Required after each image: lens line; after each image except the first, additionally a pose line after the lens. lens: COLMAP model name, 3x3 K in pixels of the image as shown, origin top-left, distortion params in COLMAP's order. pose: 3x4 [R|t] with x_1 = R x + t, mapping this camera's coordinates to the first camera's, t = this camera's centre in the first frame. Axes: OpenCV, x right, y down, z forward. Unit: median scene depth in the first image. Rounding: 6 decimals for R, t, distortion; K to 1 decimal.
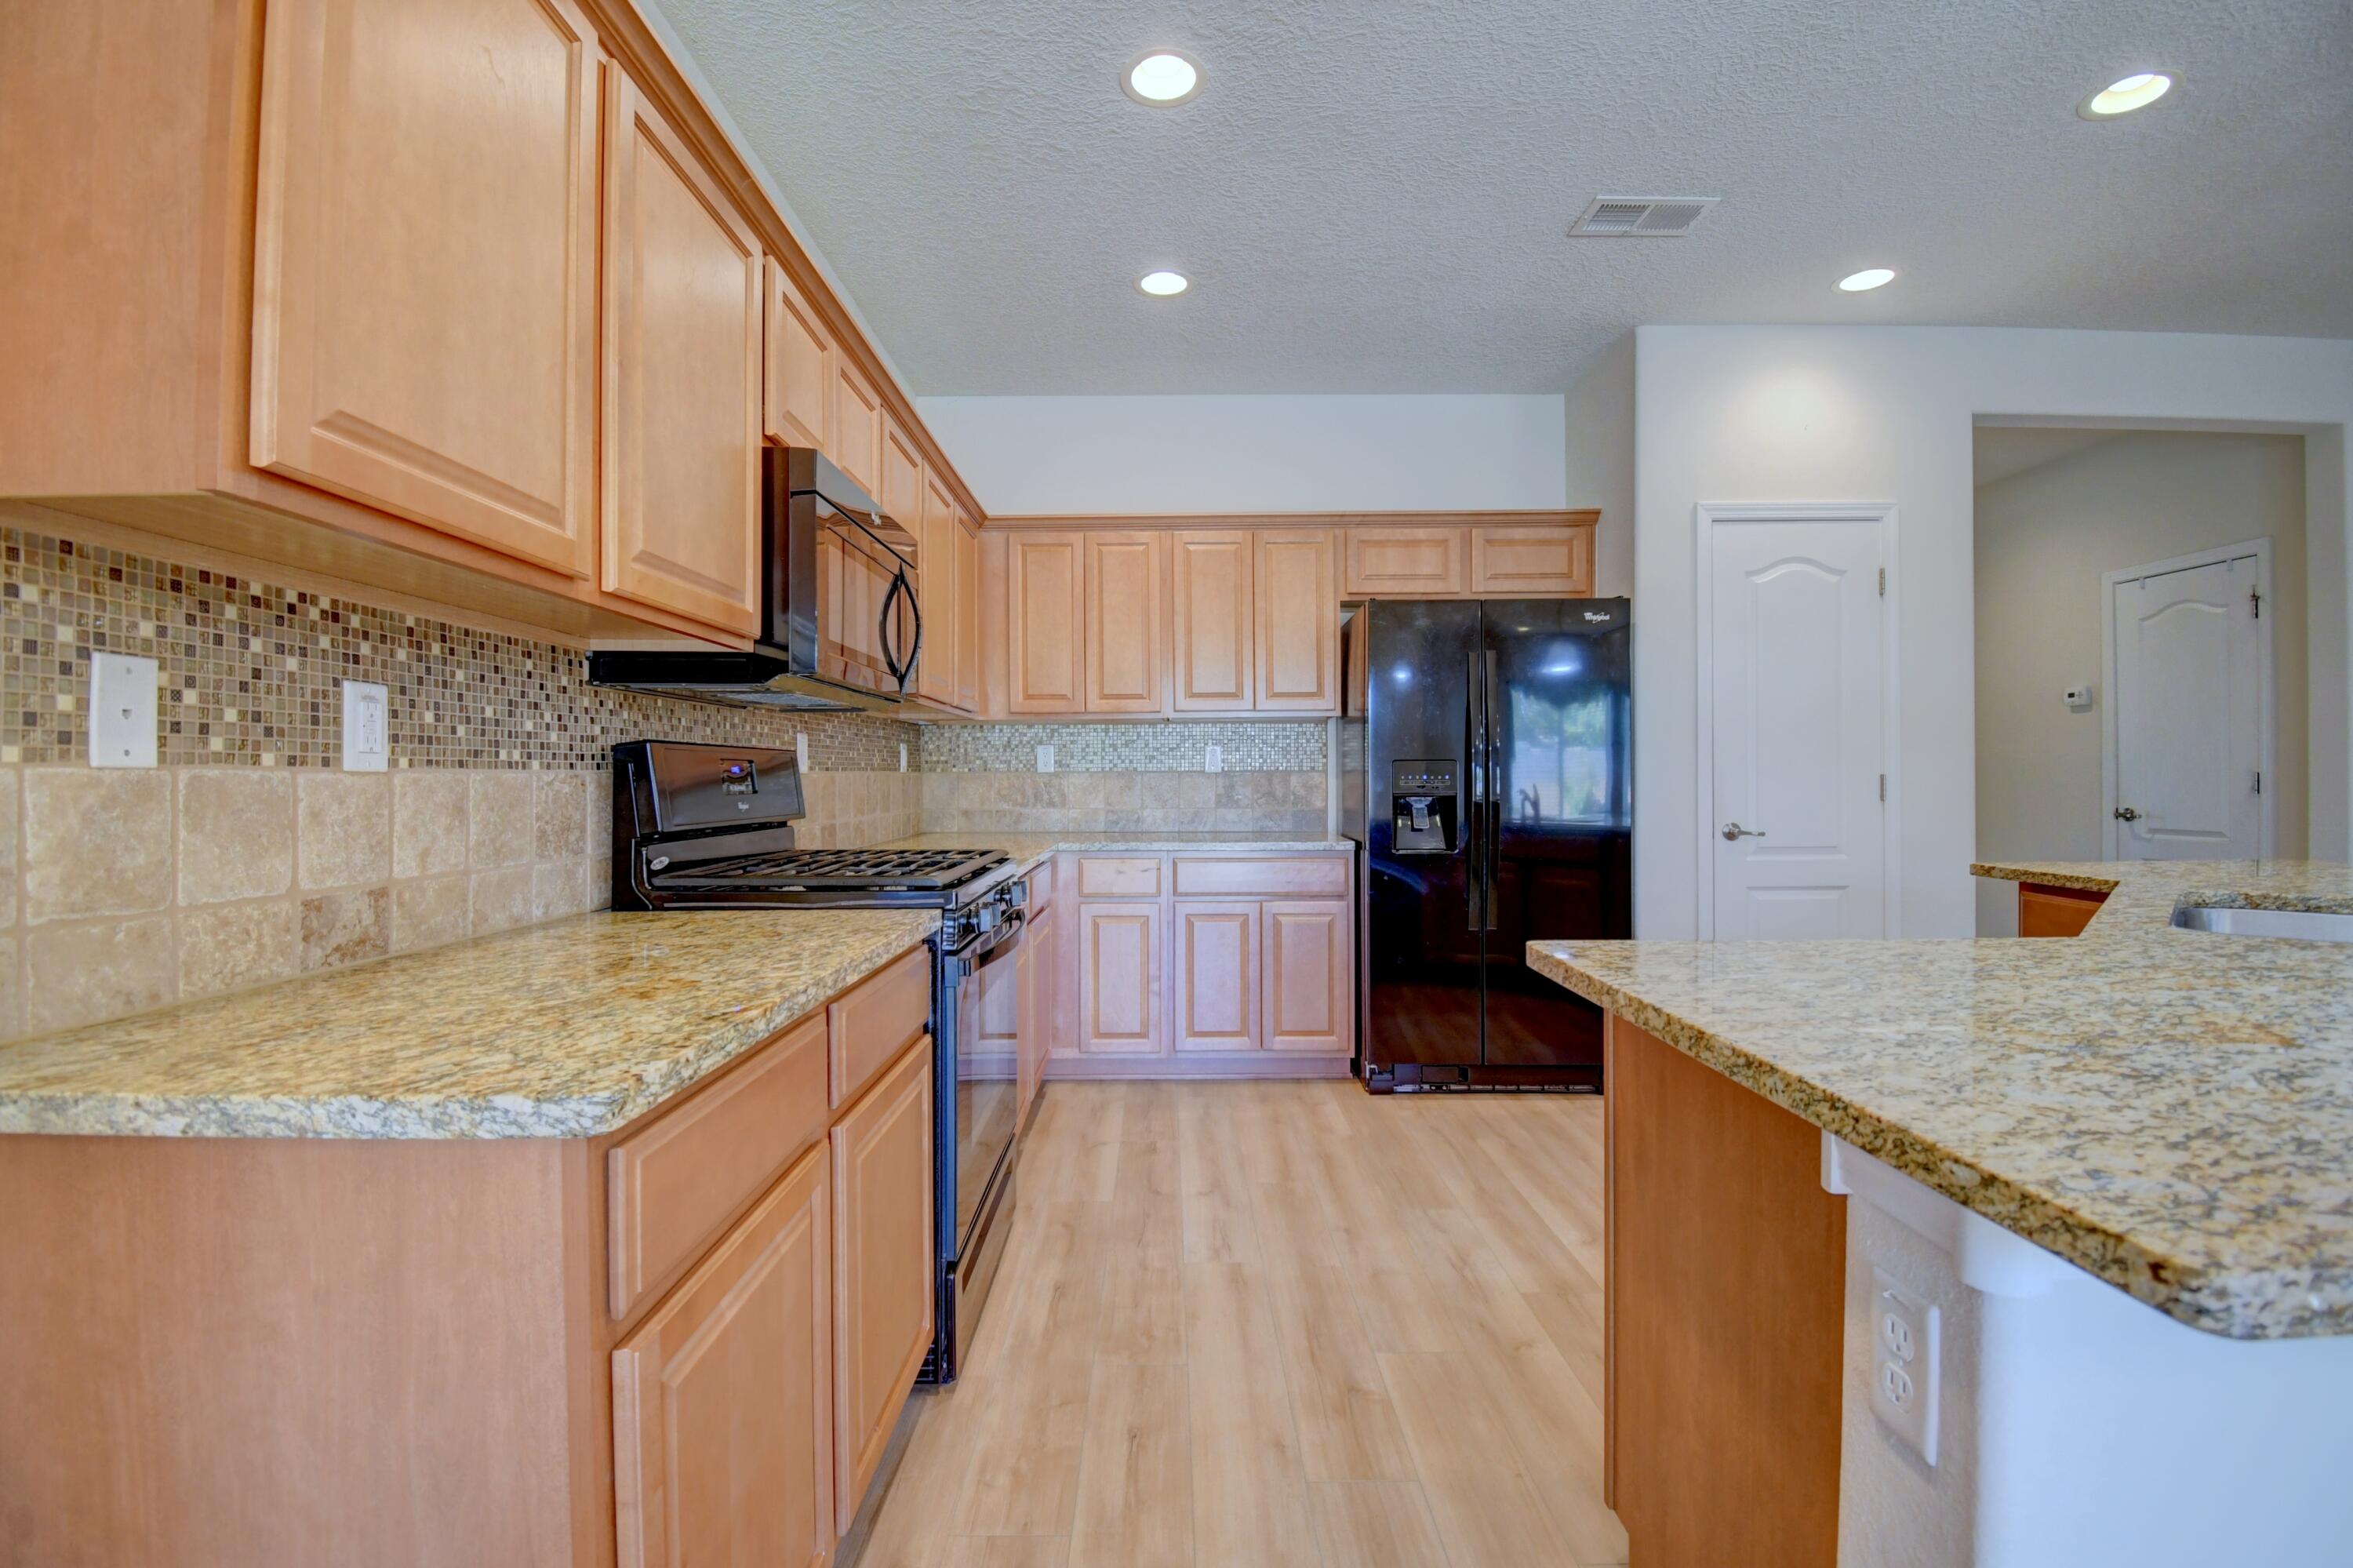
lens RADIAL K [[1028.5, 0, 1171.0], [0, 1028.5, 778.1], [0, 0, 1]] dist [0.018898, -0.023656]
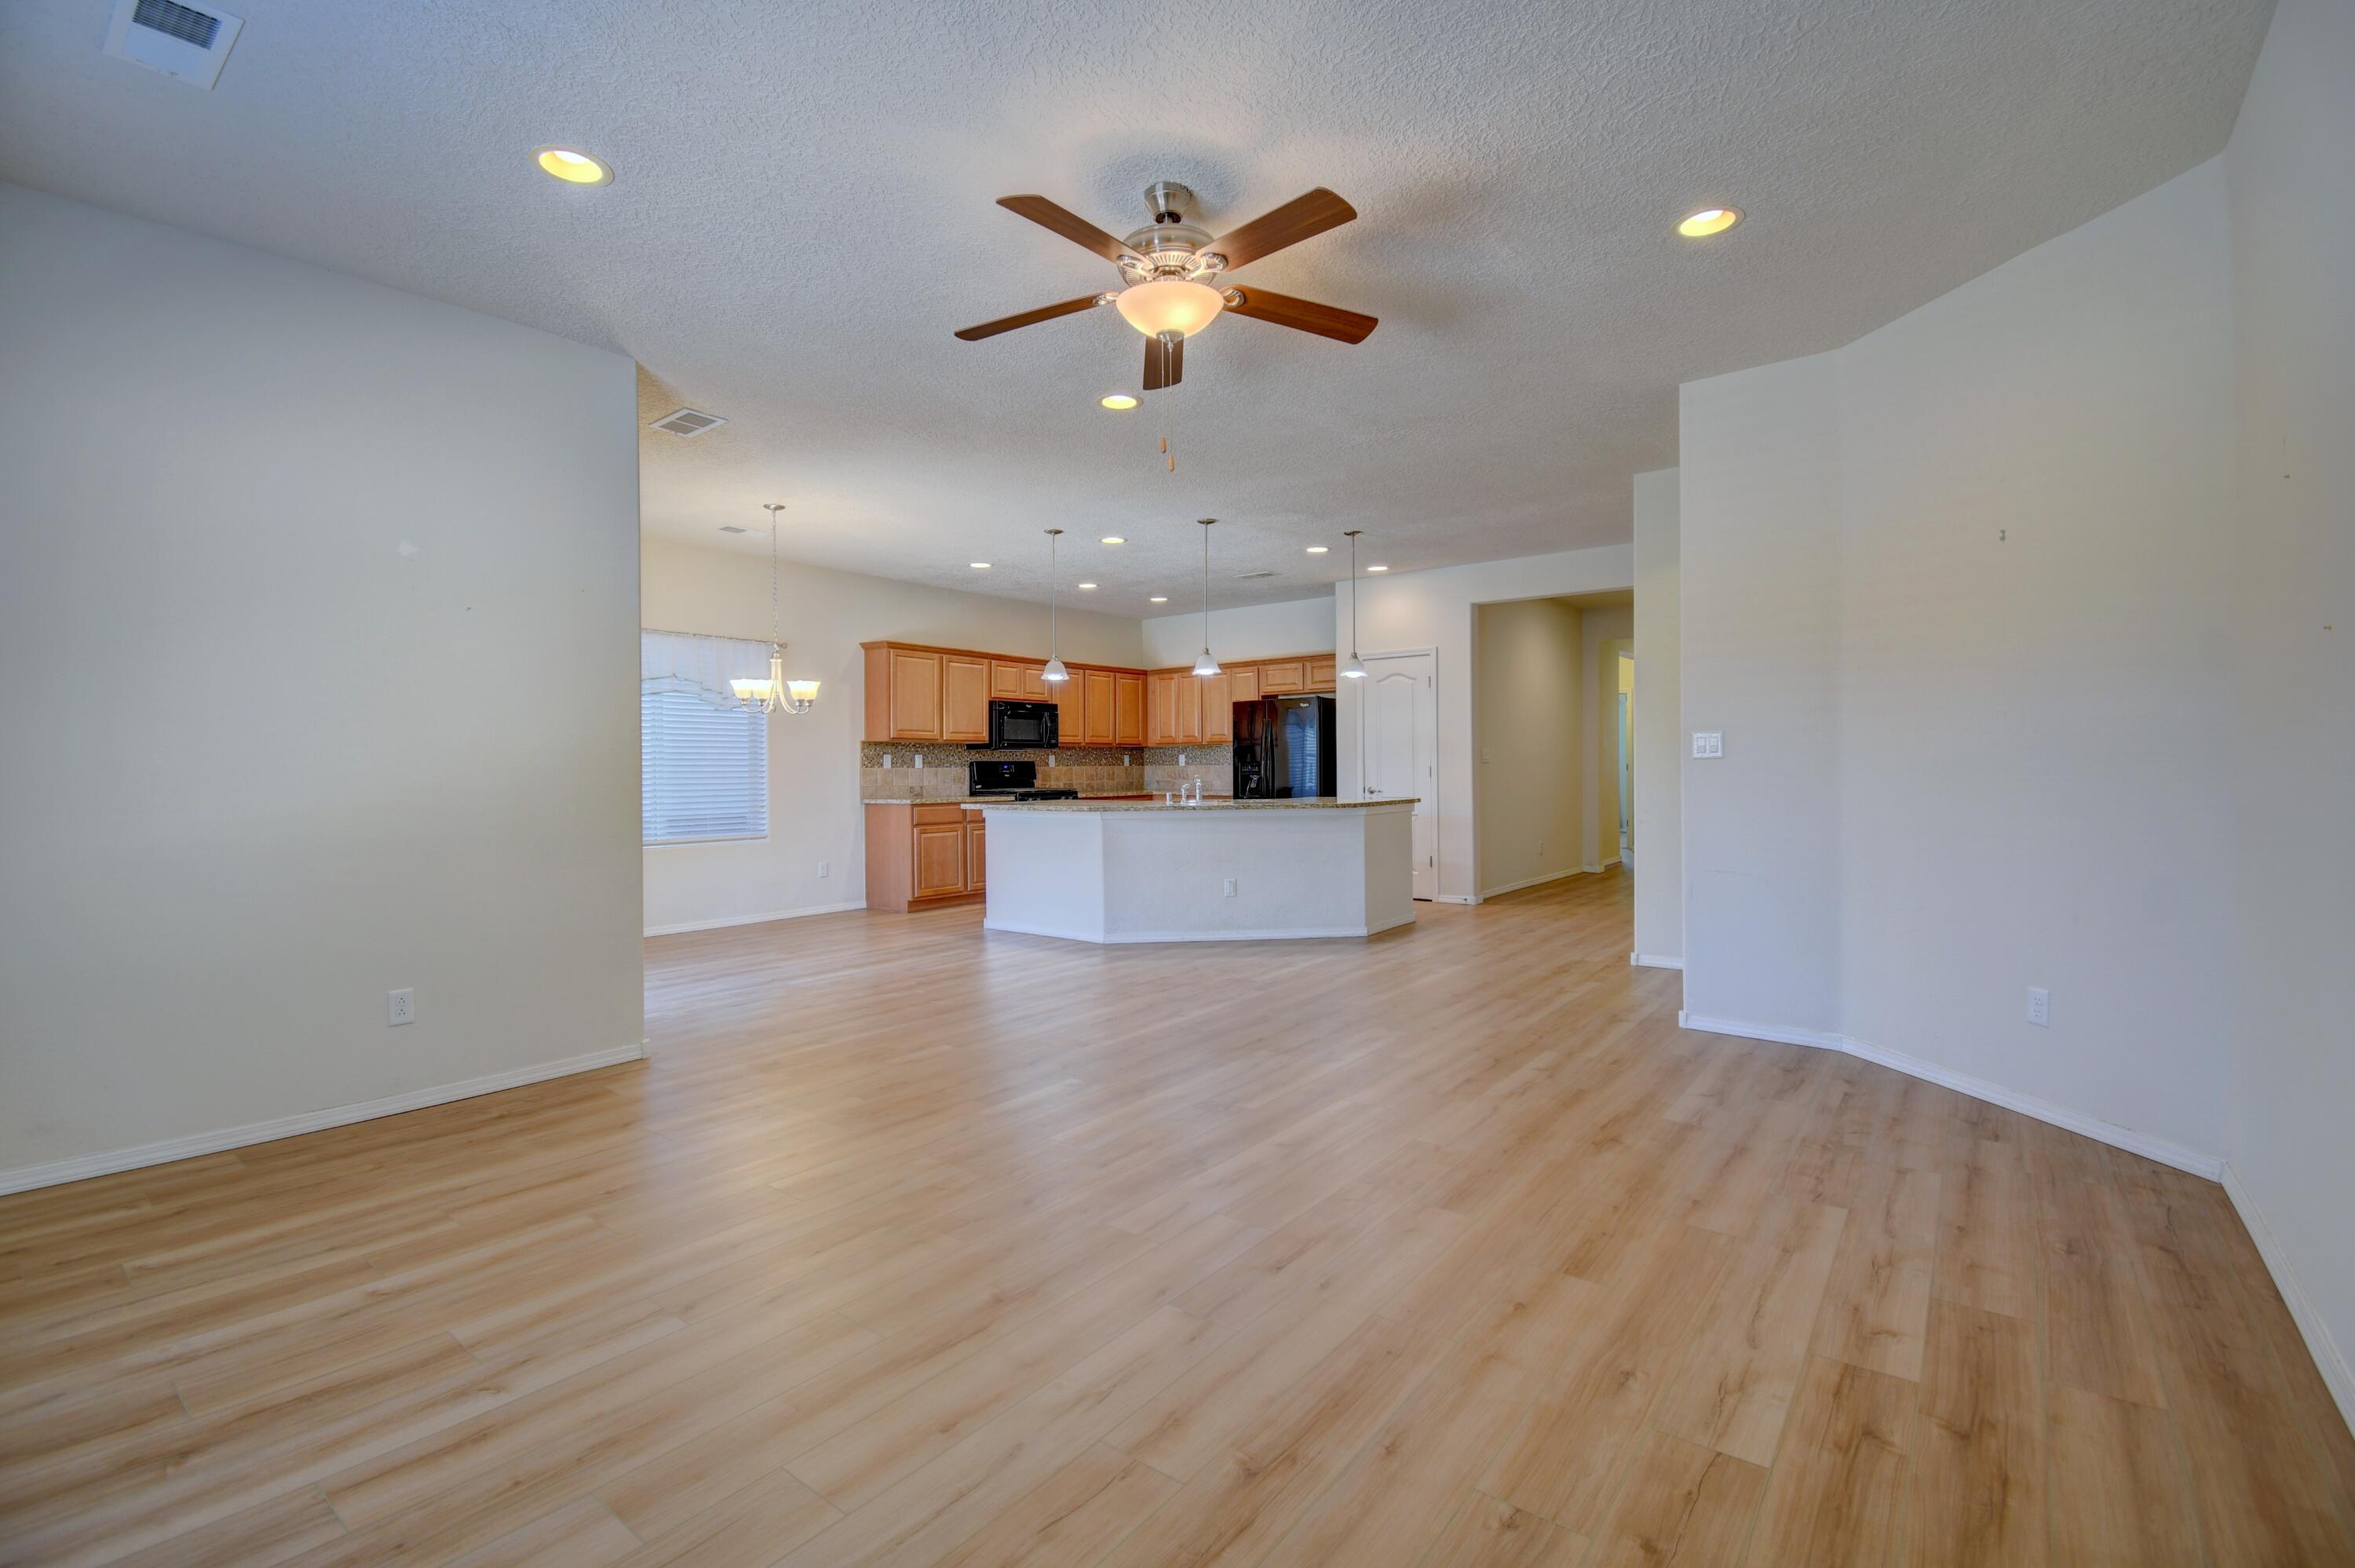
lens RADIAL K [[1070.5, 0, 1168.2], [0, 1070.5, 767.6], [0, 0, 1]] dist [0.023152, 0.000059]
pose [[0.776968, -0.002301, -0.629536, 4.083268], [0.003275, 0.999995, 0.000388, -0.007194], [0.629532, -0.002363, 0.776971, -2.840301]]
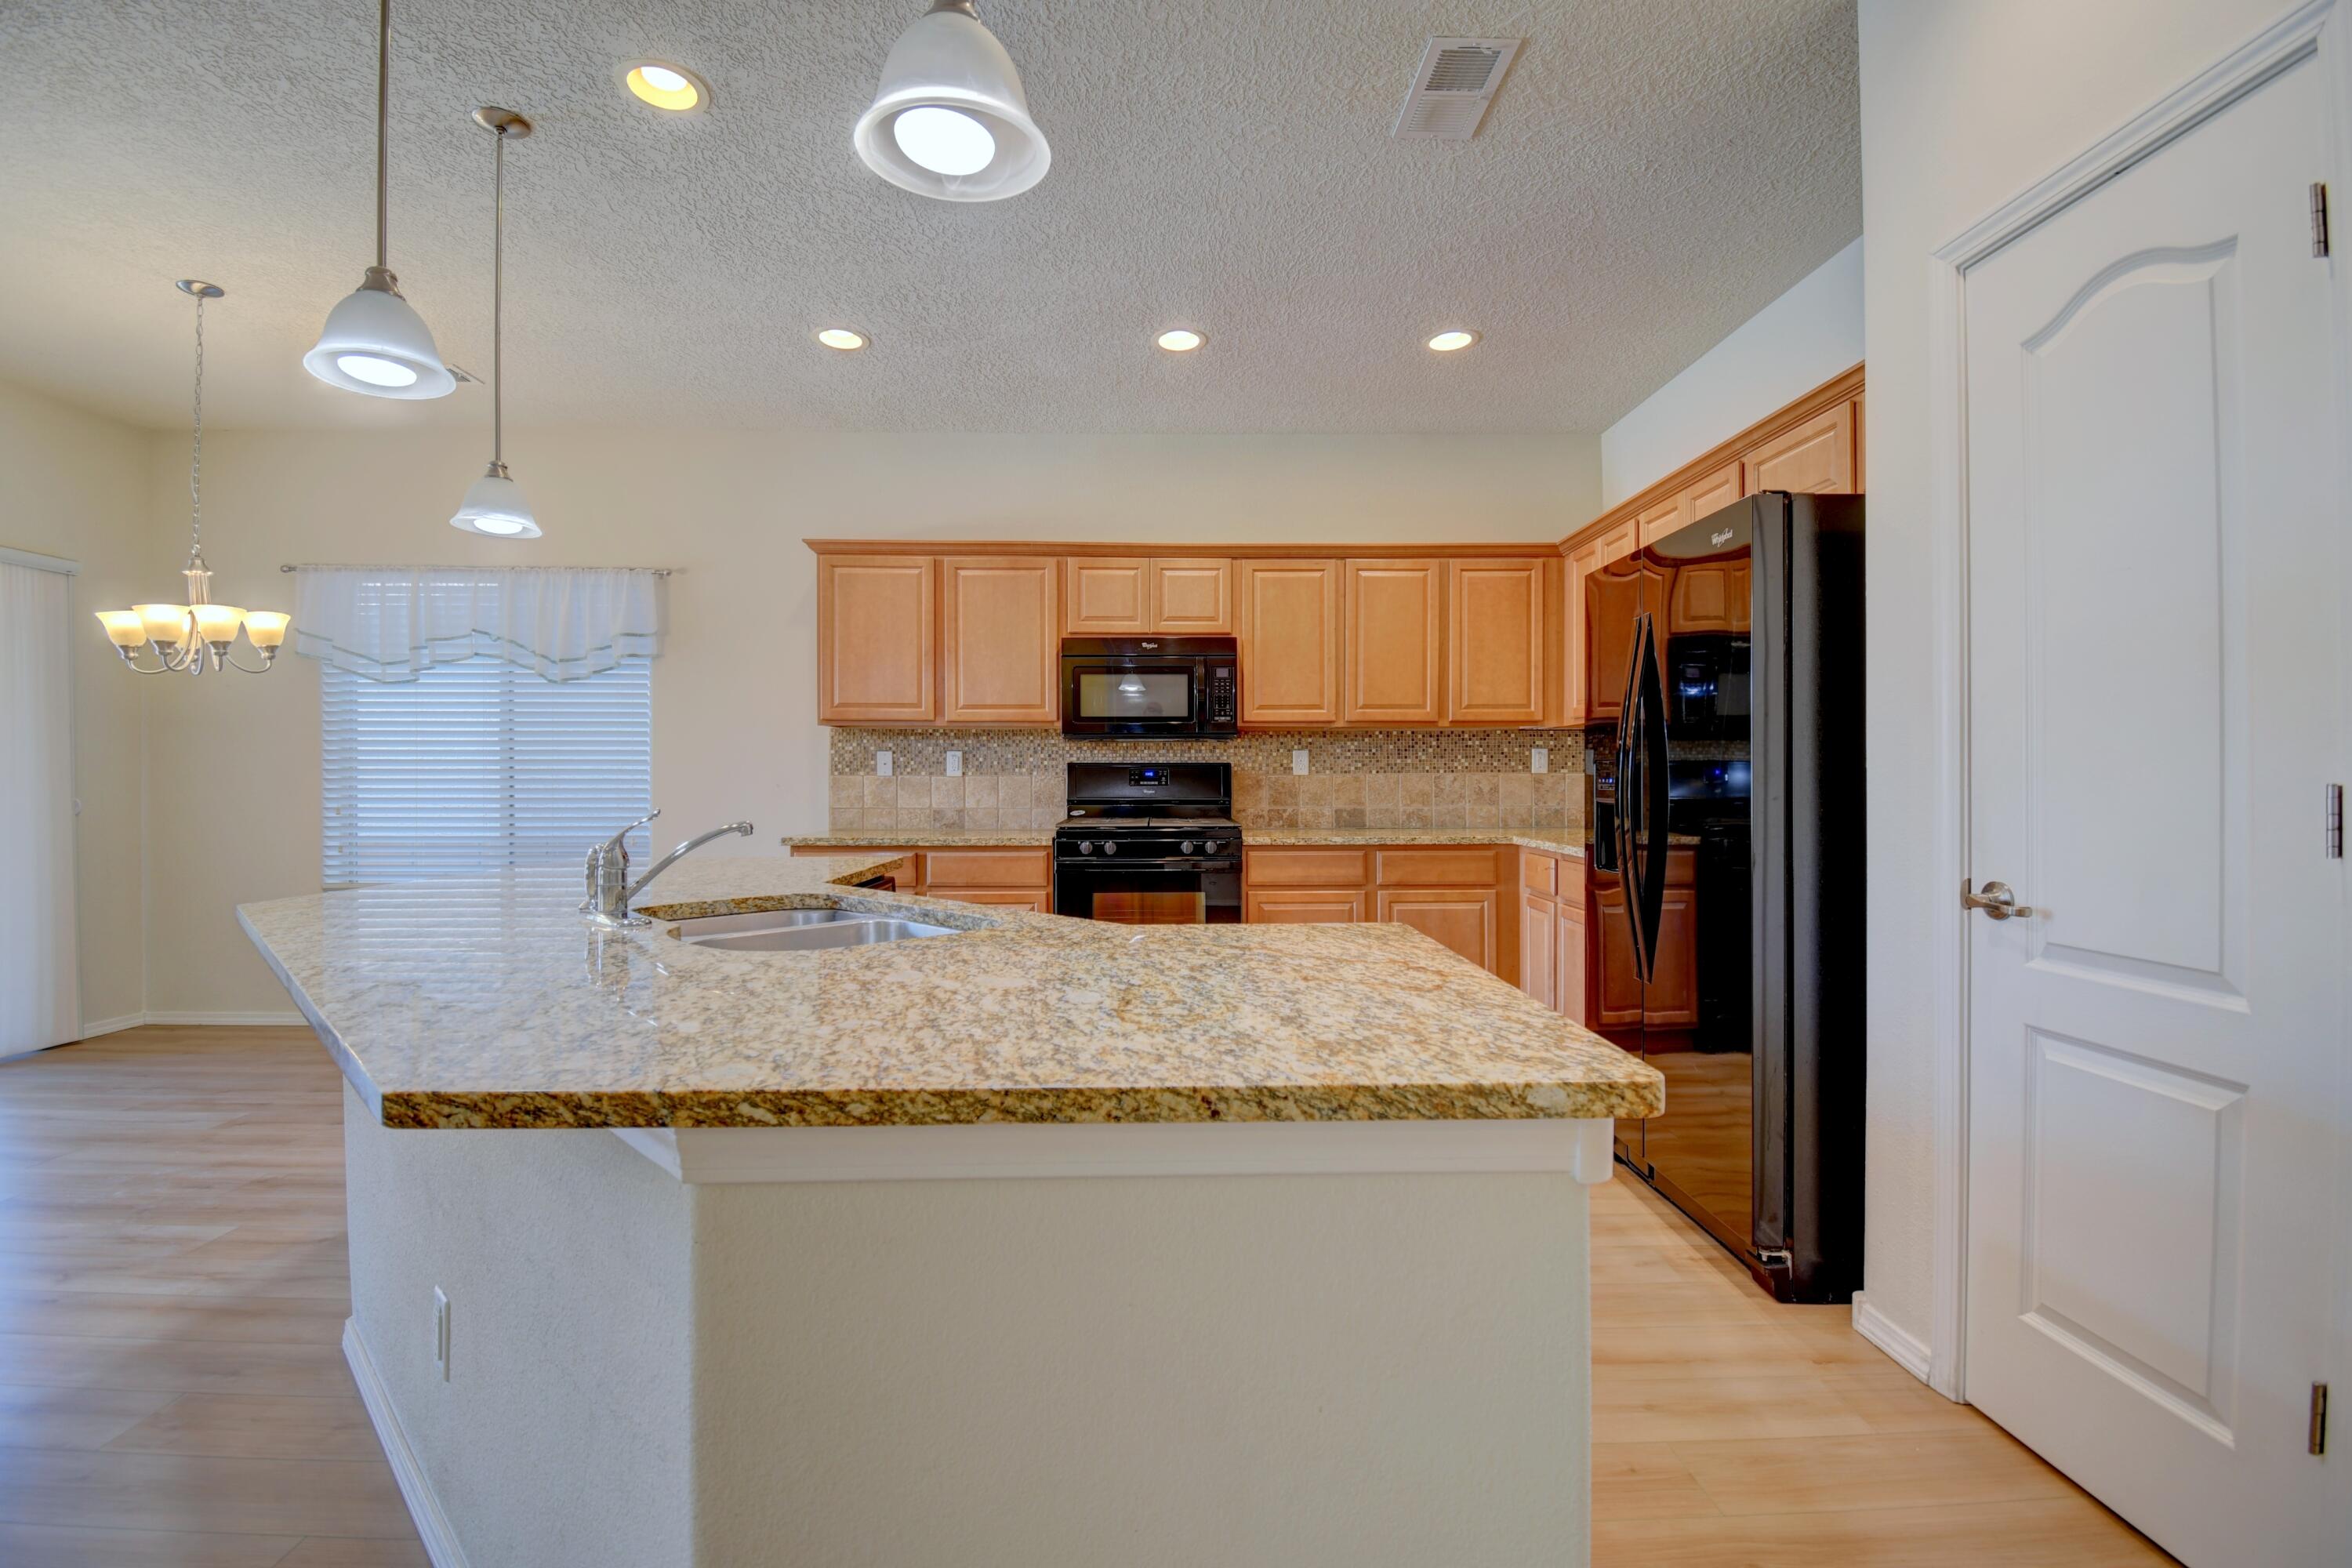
lens RADIAL K [[1028.1, 0, 1170.5], [0, 1028.1, 778.1], [0, 0, 1]] dist [0.018898, -0.023656]
pose [[0.020998, 0.006143, -0.999761, 2.381572], [0.000086, 0.999981, 0.006146, -0.018256], [0.999780, -0.000215, 0.020997, 1.436433]]
